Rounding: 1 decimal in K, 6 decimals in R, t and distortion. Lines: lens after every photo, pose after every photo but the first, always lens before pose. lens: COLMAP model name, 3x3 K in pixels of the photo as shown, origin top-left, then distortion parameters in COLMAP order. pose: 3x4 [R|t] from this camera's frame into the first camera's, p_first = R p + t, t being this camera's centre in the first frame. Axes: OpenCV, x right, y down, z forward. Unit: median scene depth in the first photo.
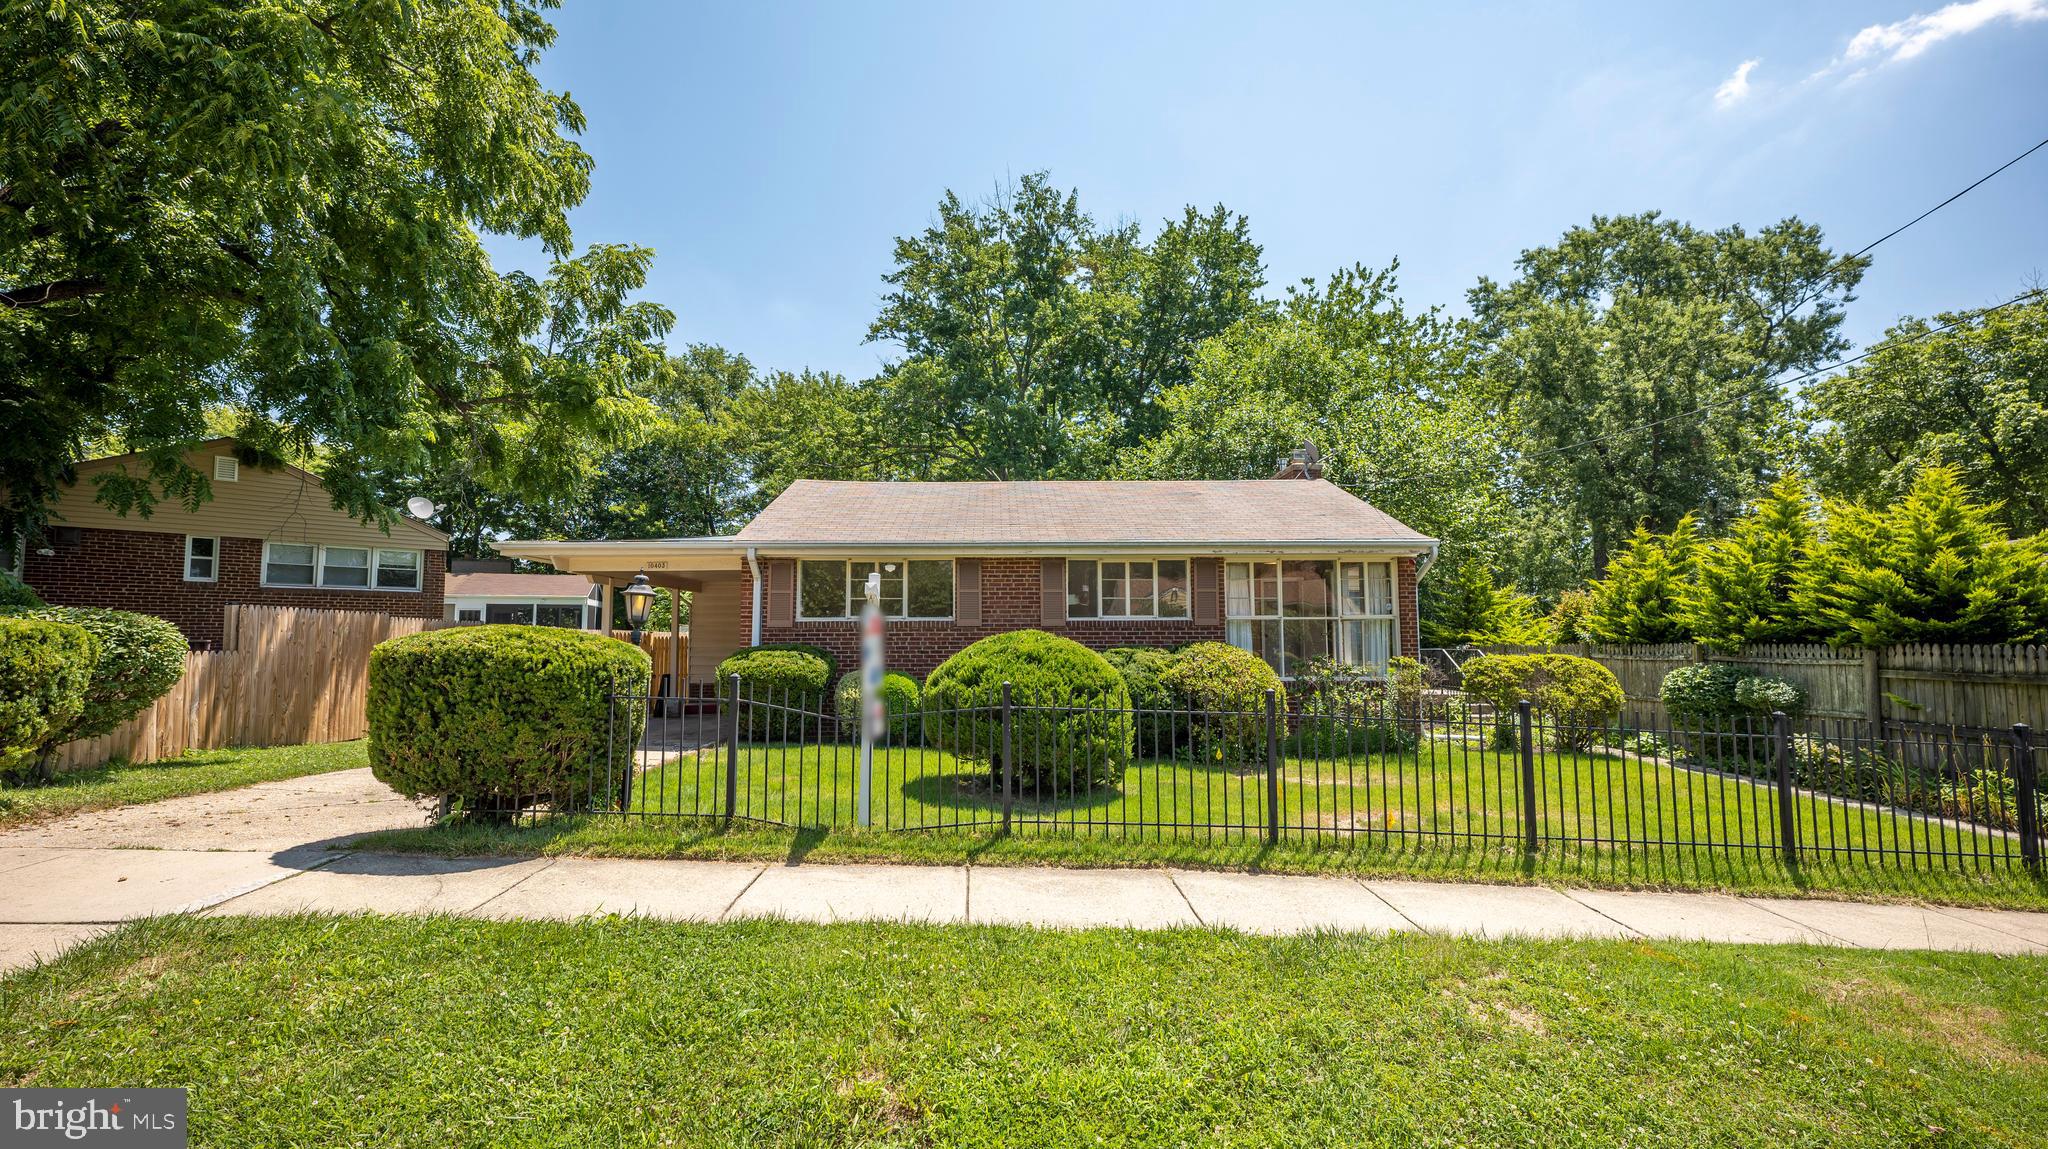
lens RADIAL K [[838.0, 0, 1020.4], [0, 838.0, 574.7], [0, 0, 1]] dist [-0.000479, -0.000007]
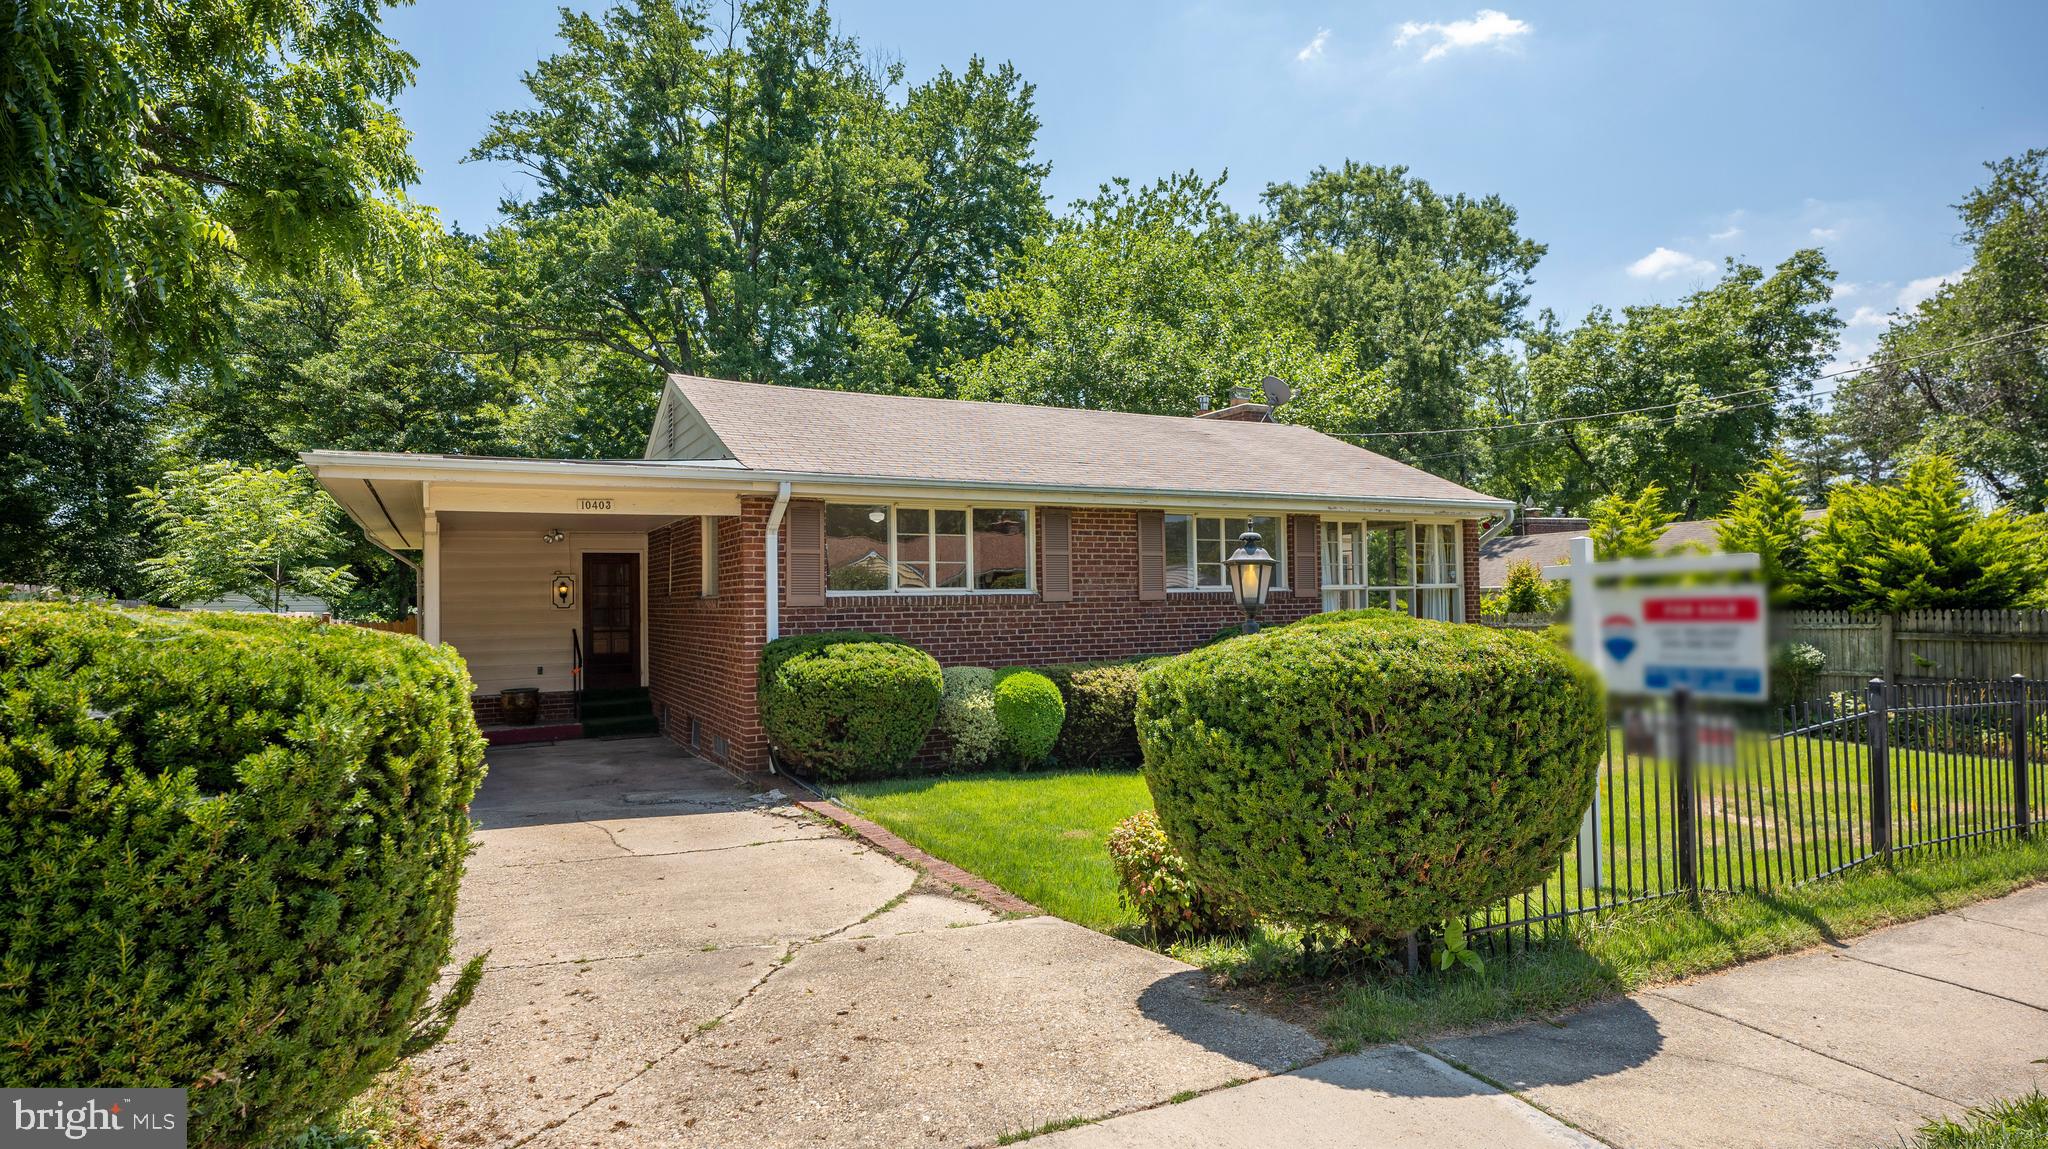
lens RADIAL K [[1055.6, 0, 1025.9], [0, 1055.6, 581.0], [0, 0, 1]] dist [-0.000739, 0.000422]
pose [[0.894867, -0.002151, 0.446327, -0.224781], [-0.020597, 0.998724, 0.046110, 0.001005], [-0.445857, -0.050455, 0.893681, 0.088711]]
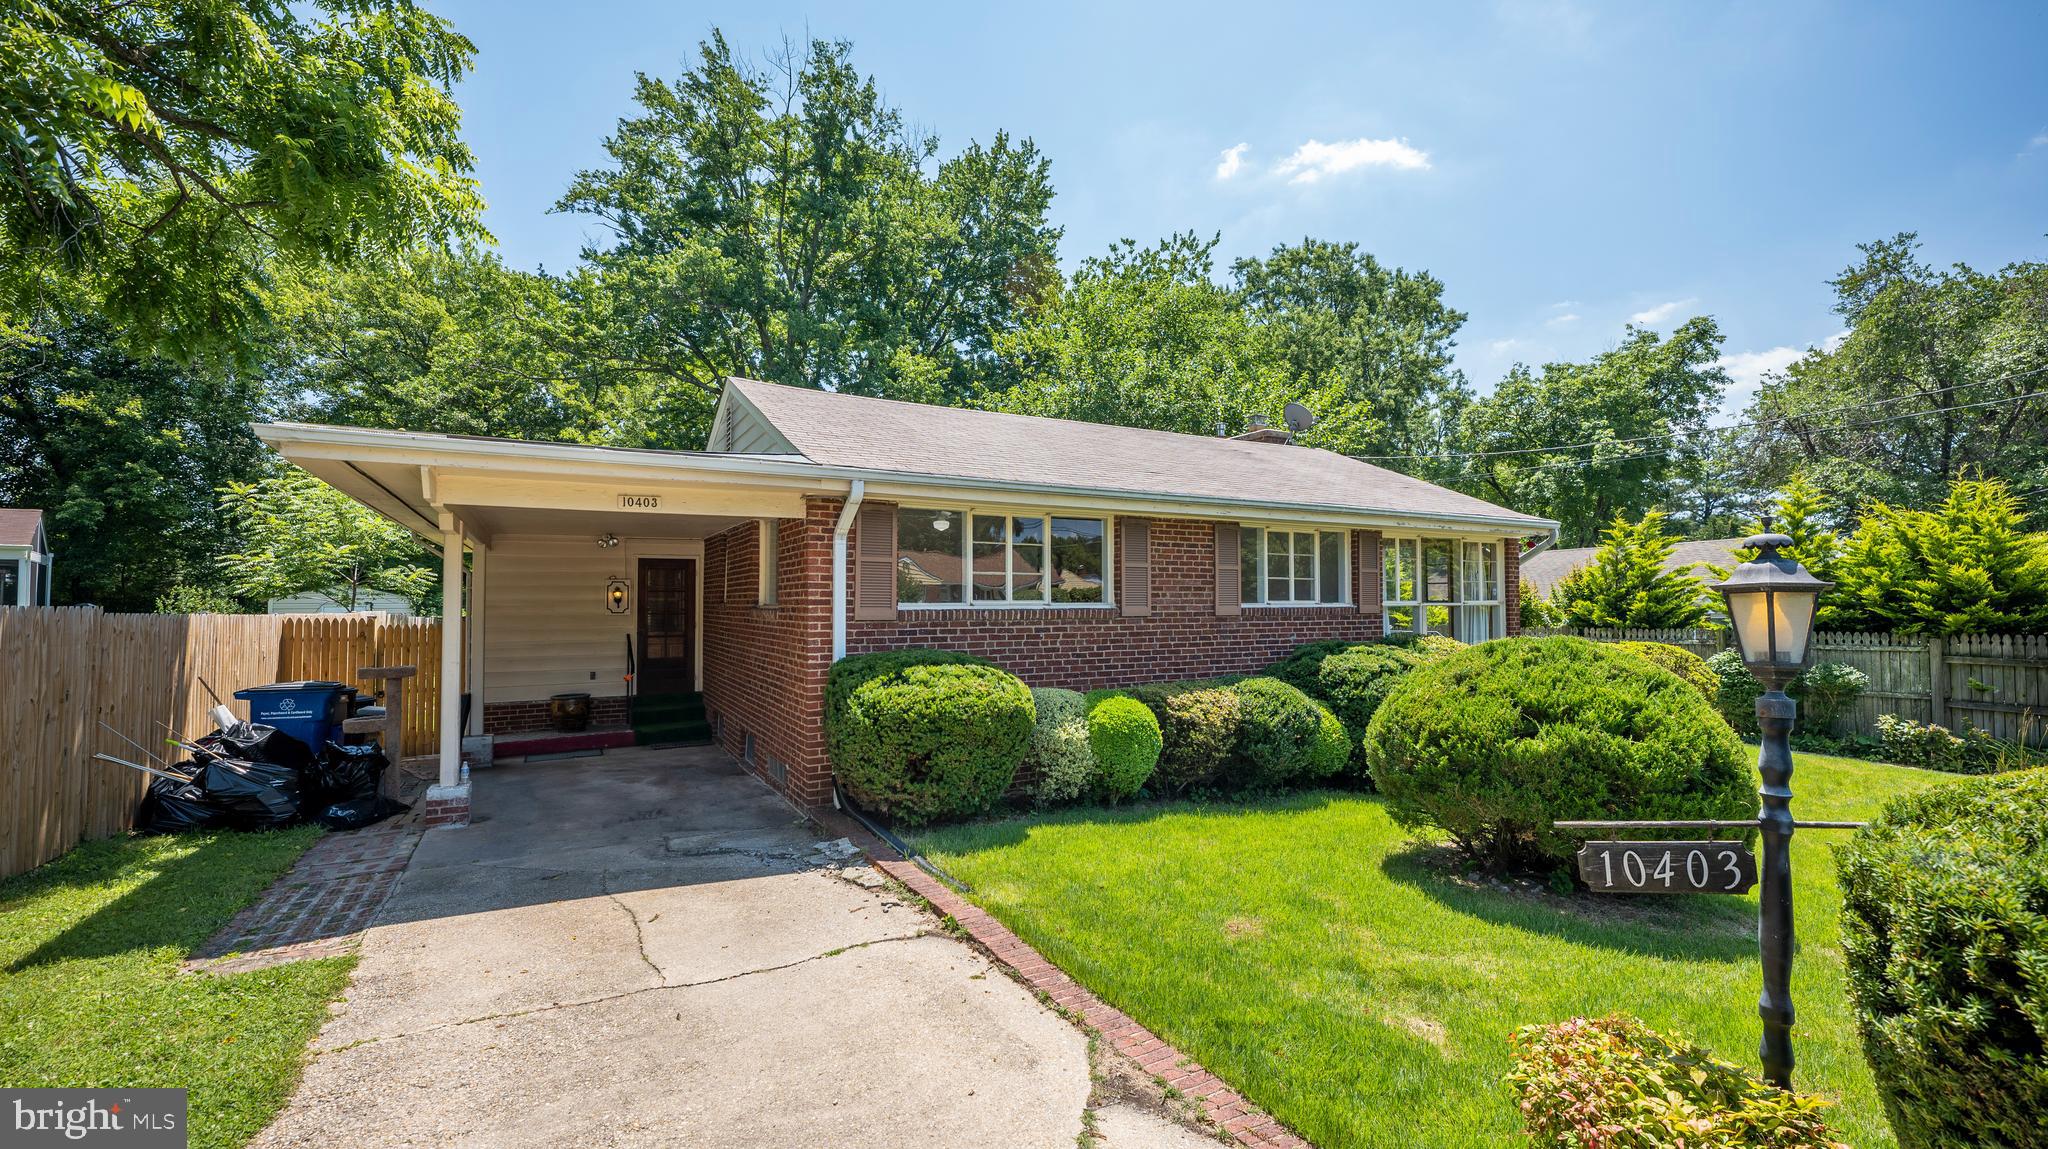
lens RADIAL K [[836.3, 0, 1024.5], [0, 836.3, 579.4], [0, 0, 1]] dist [0.000814, 0.000142]
pose [[0.887021, 0.014675, 0.461495, -0.209234], [-0.035674, 0.998685, 0.036811, 0.004231], [-0.460348, -0.049115, 0.886379, 0.197728]]
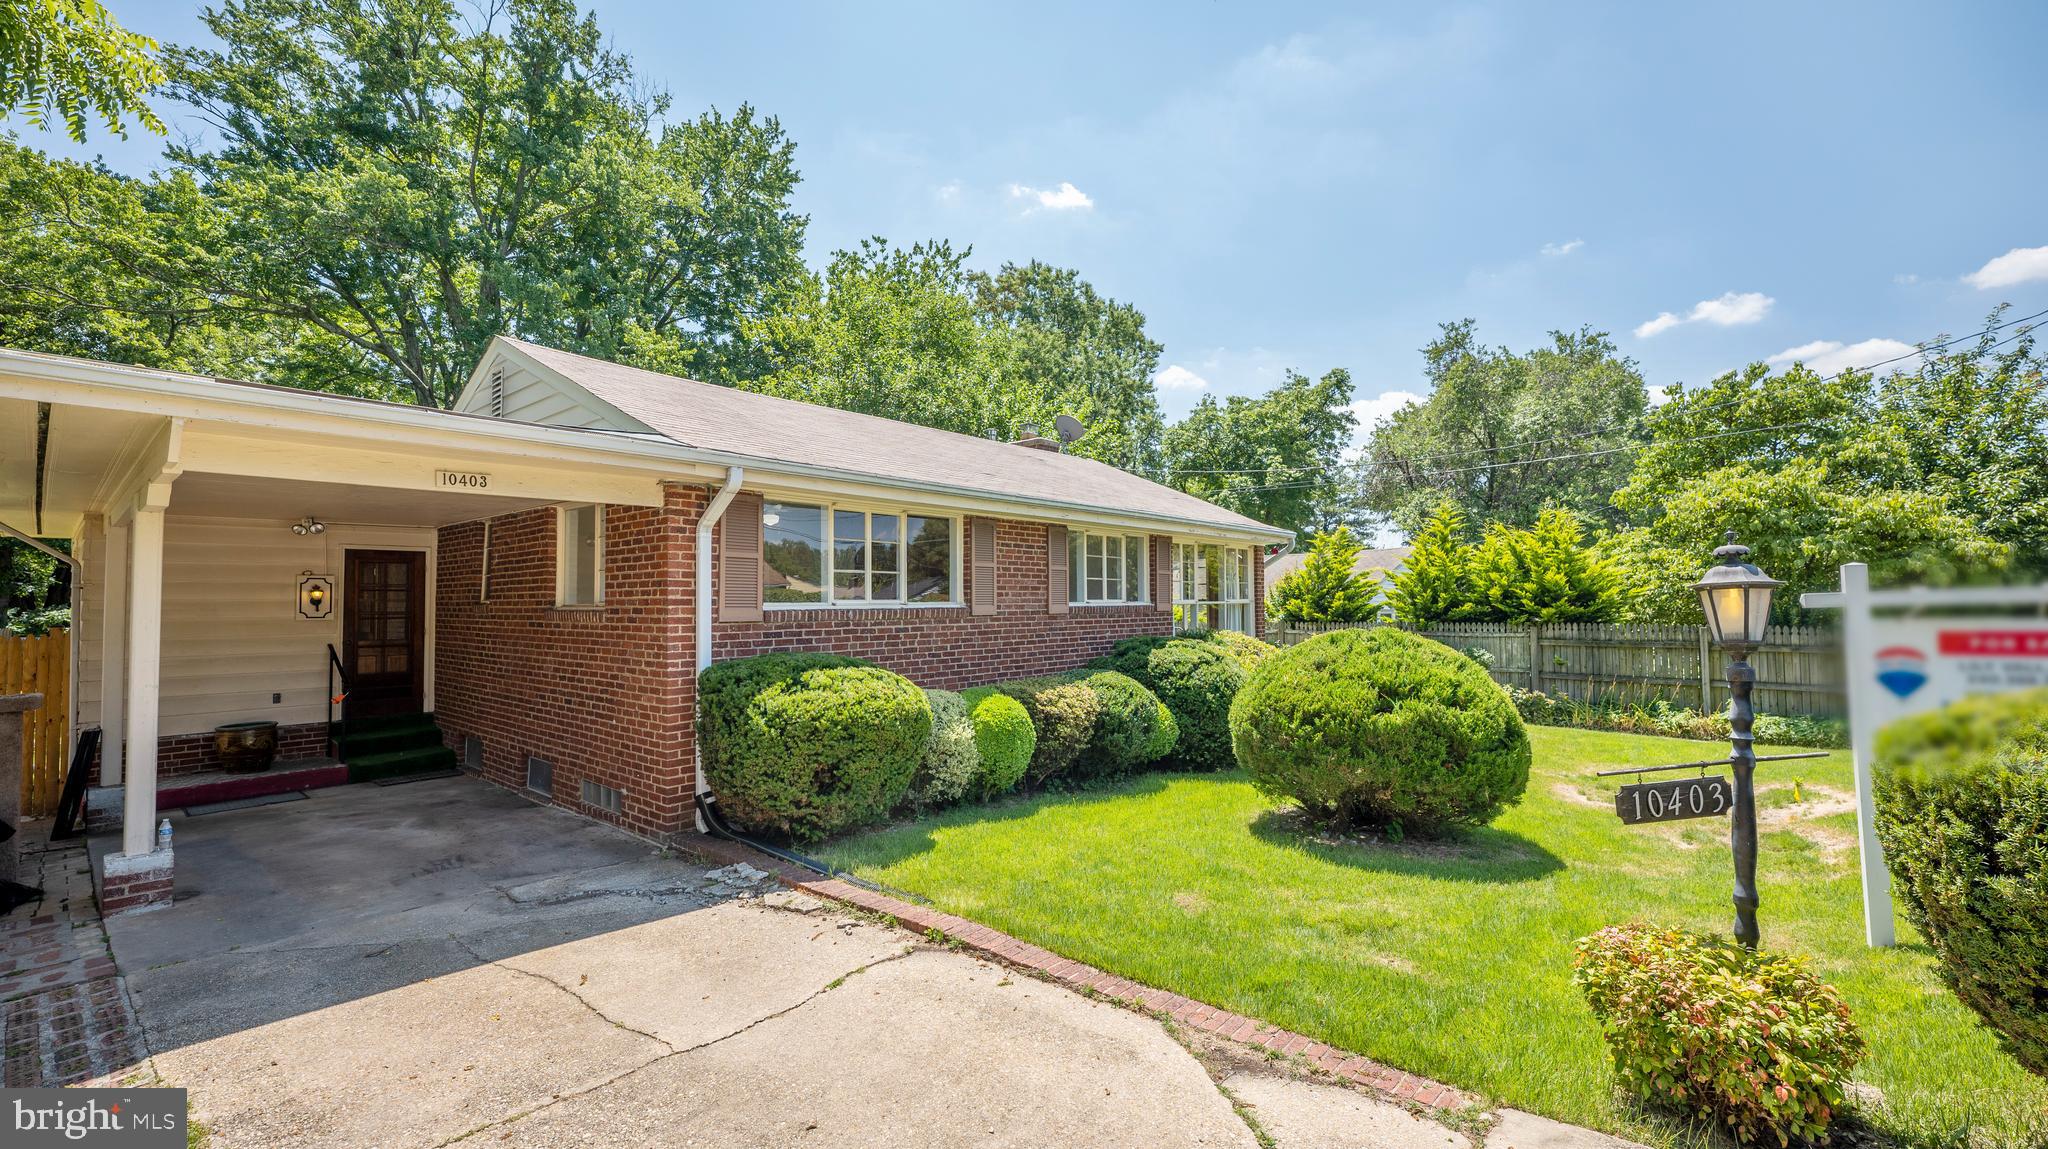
lens RADIAL K [[834.4, 0, 1023.7], [0, 834.4, 577.3], [0, 0, 1]] dist [0.001925, 0.000327]
pose [[0.675104, 0.021374, 0.737413, -0.250909], [-0.051139, 0.998532, 0.017875, 0.007238], [-0.735948, -0.049778, 0.675206, 0.231274]]
